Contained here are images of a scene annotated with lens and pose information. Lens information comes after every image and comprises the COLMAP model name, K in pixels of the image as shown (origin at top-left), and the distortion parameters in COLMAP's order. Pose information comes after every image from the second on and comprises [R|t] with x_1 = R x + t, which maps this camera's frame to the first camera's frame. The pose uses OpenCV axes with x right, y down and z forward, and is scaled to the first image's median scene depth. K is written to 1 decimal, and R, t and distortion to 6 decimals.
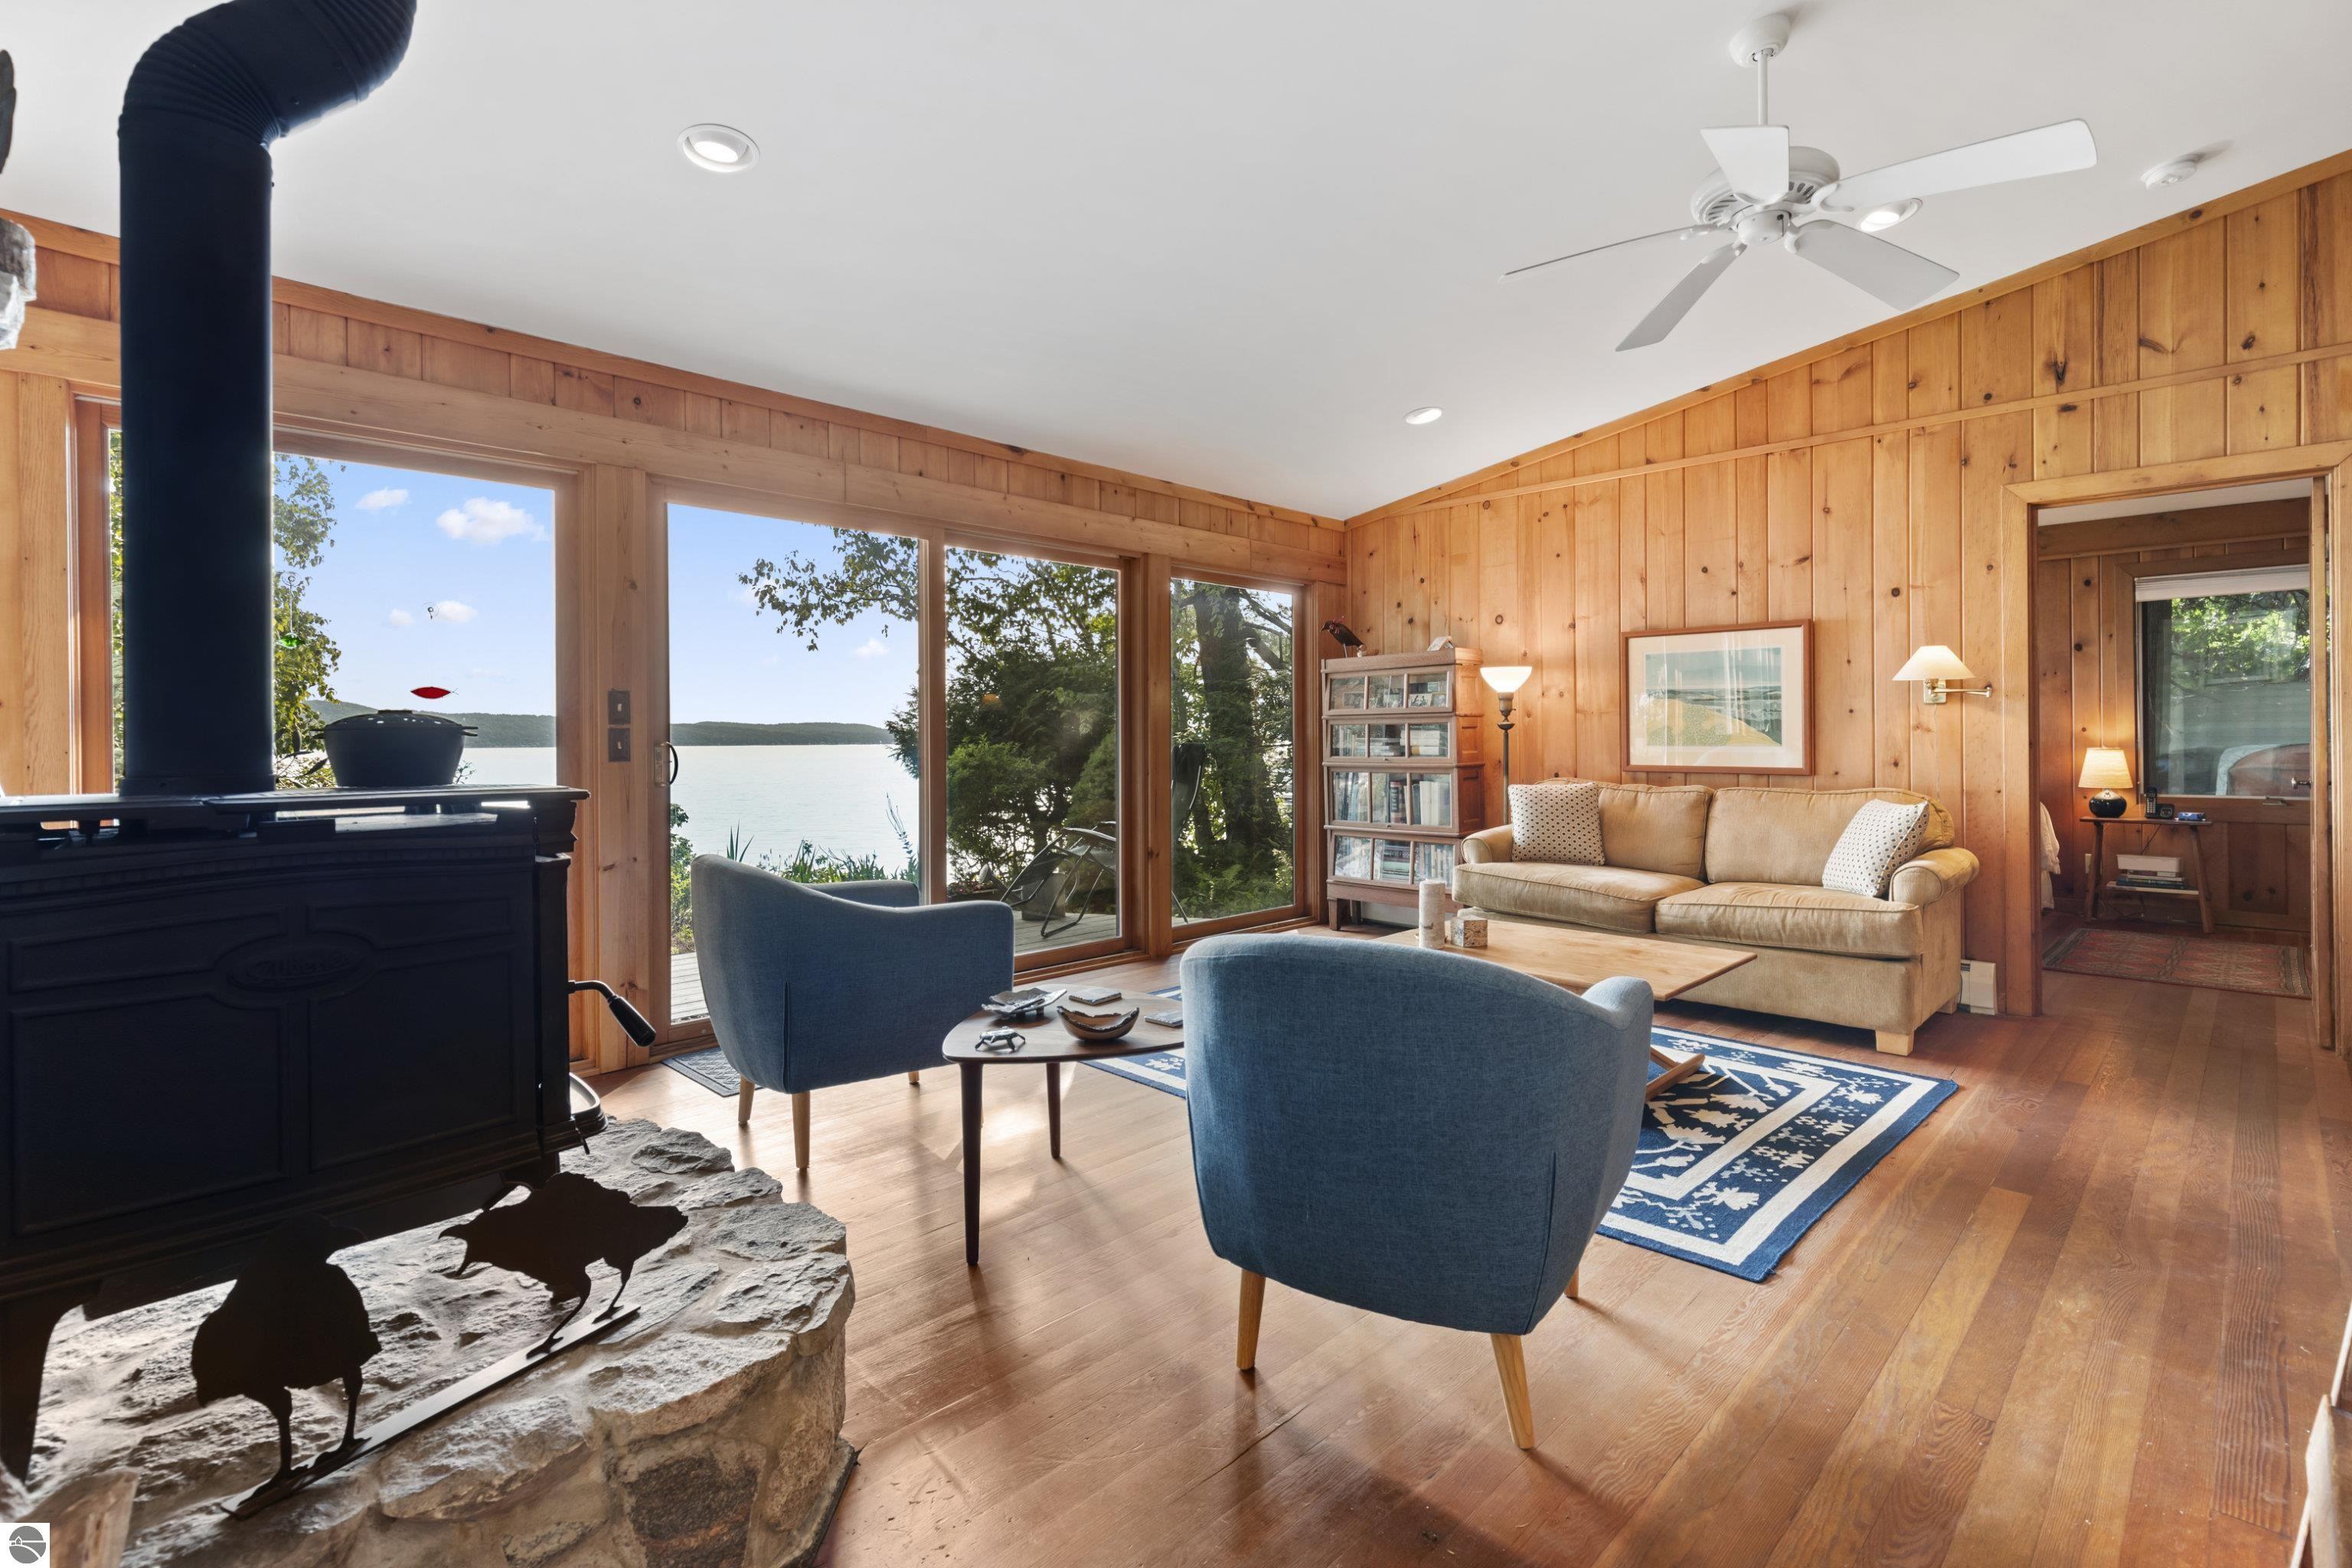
lens RADIAL K [[1079.5, 0, 1173.5], [0, 1079.5, 743.6], [0, 0, 1]] dist [0.008147, -0.000776]
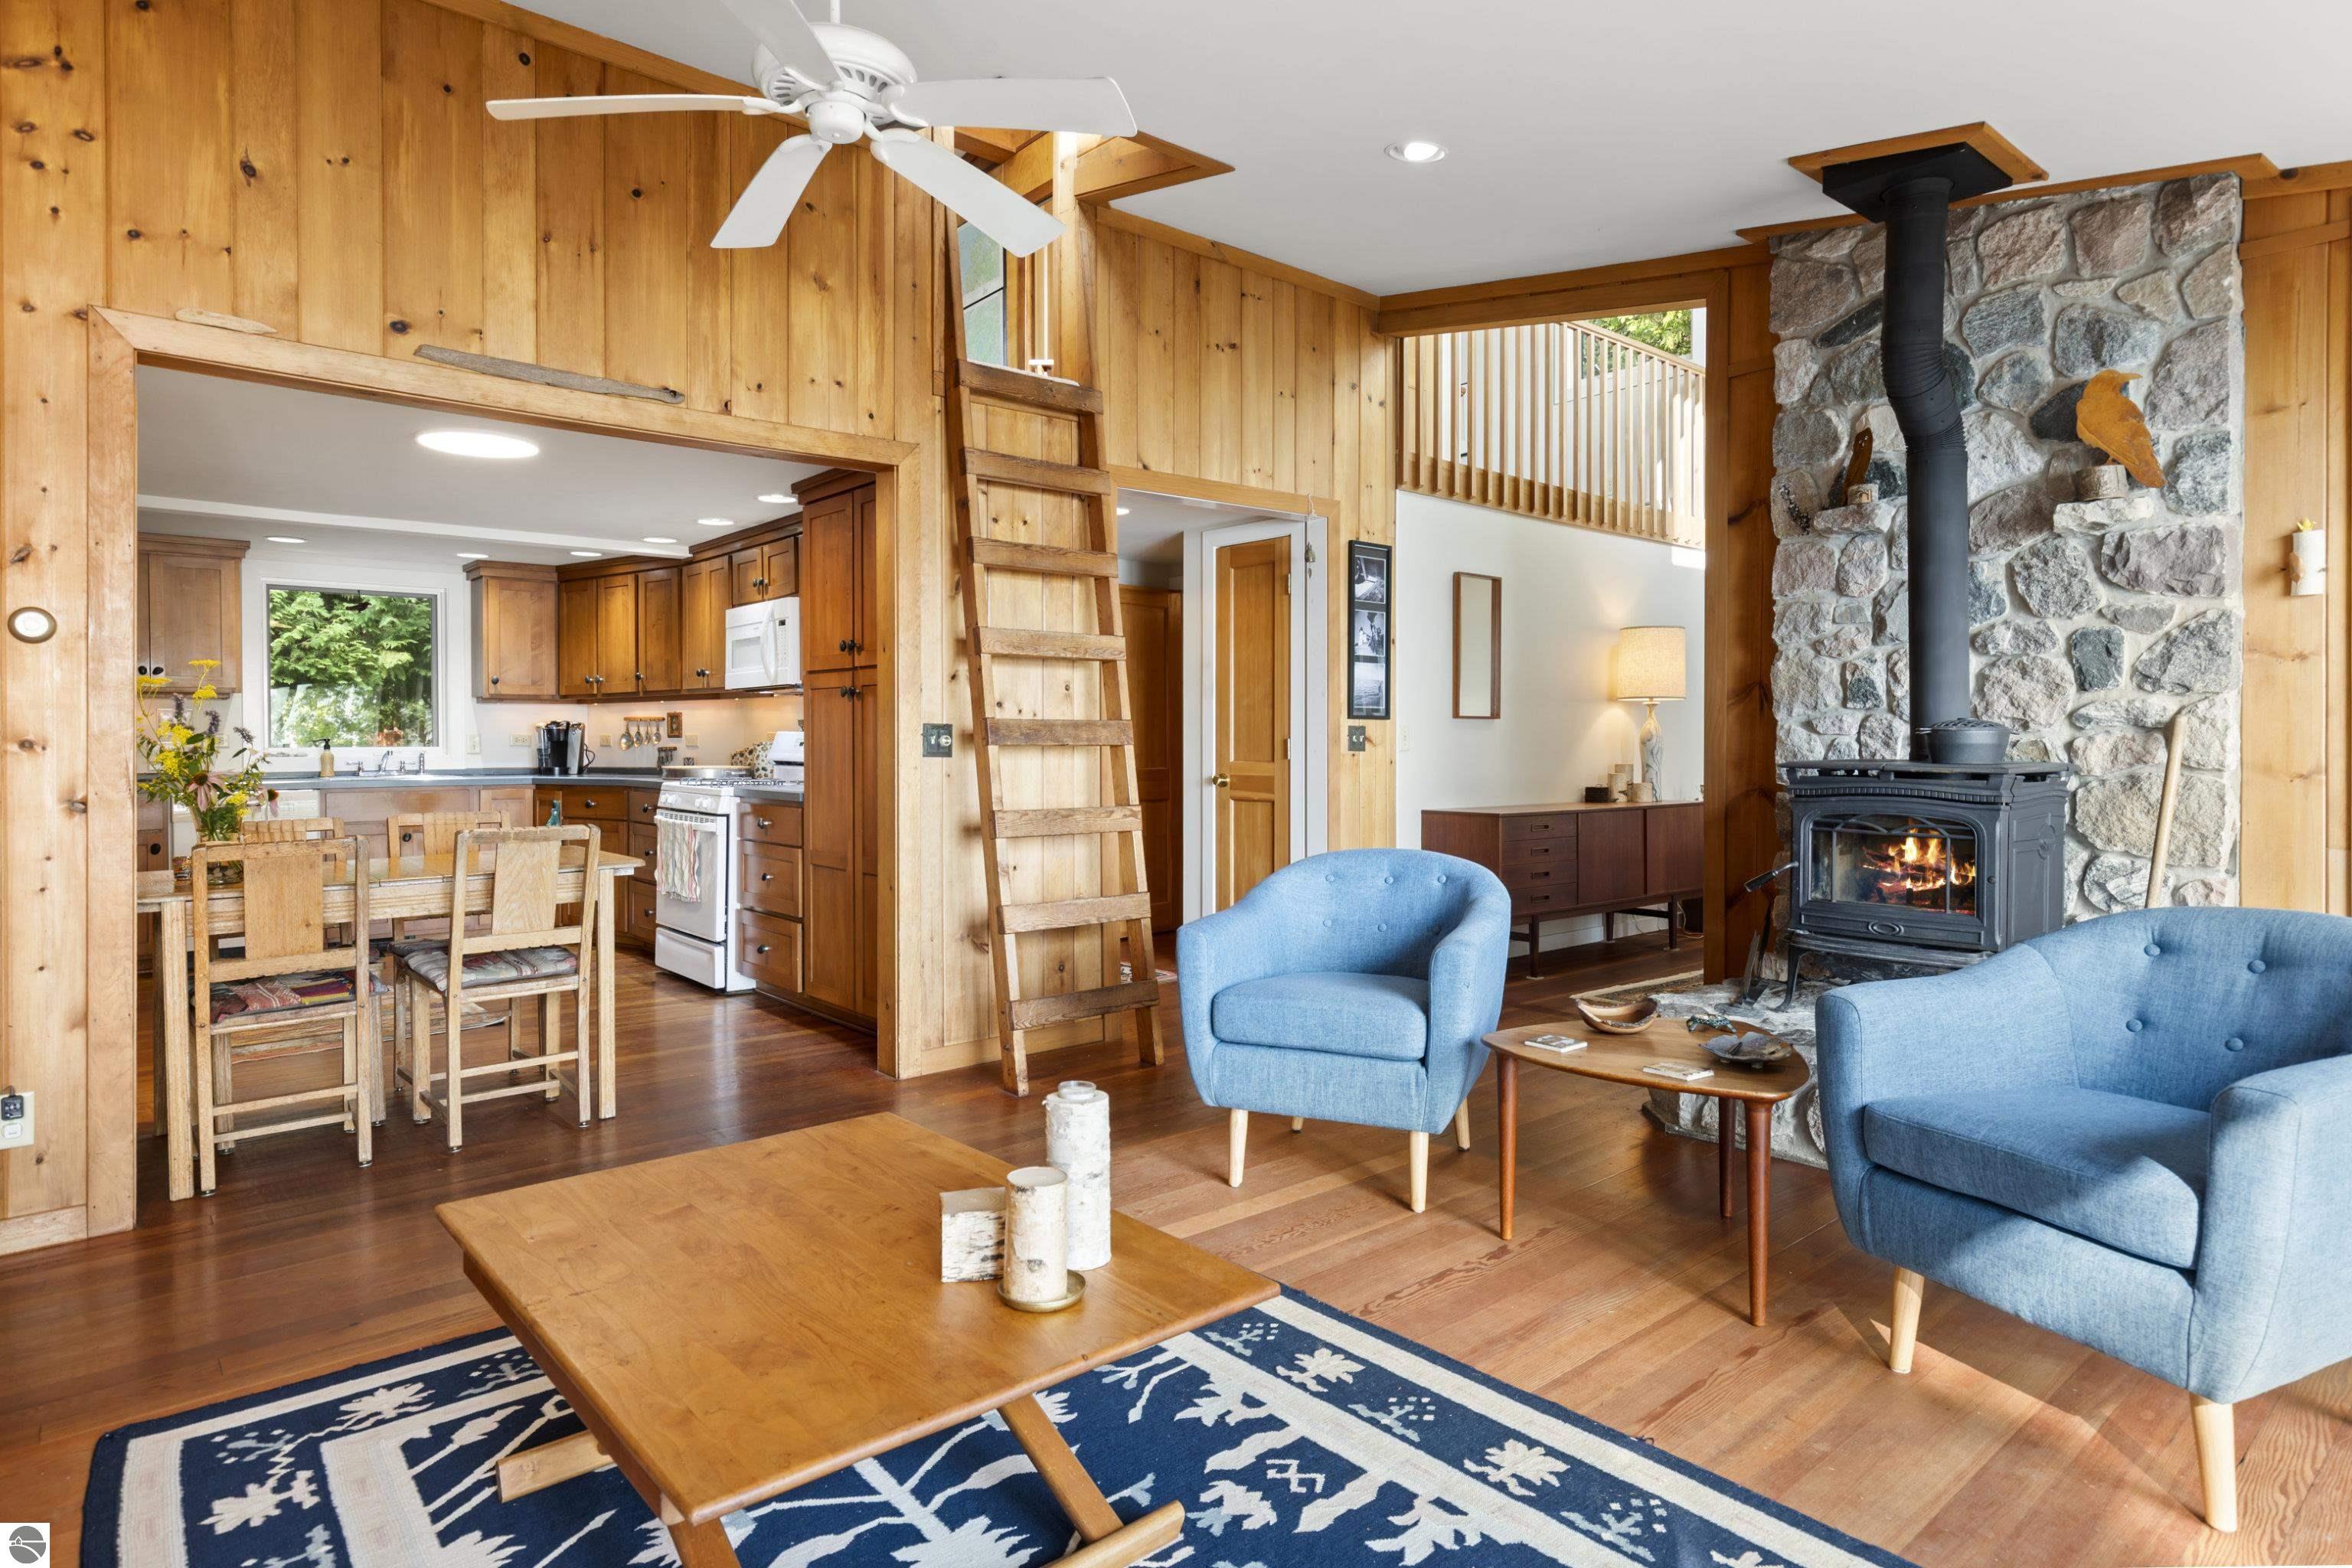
lens RADIAL K [[1298.1, 0, 1175.0], [0, 1298.1, 759.6], [0, 0, 1]] dist [0.002323, -0.000932]
pose [[-0.997308, 0.009559, 0.072695, 0.131523], [0.010964, 0.999760, 0.018952, -0.006906], [-0.072496, 0.019699, -0.997174, 1.171683]]
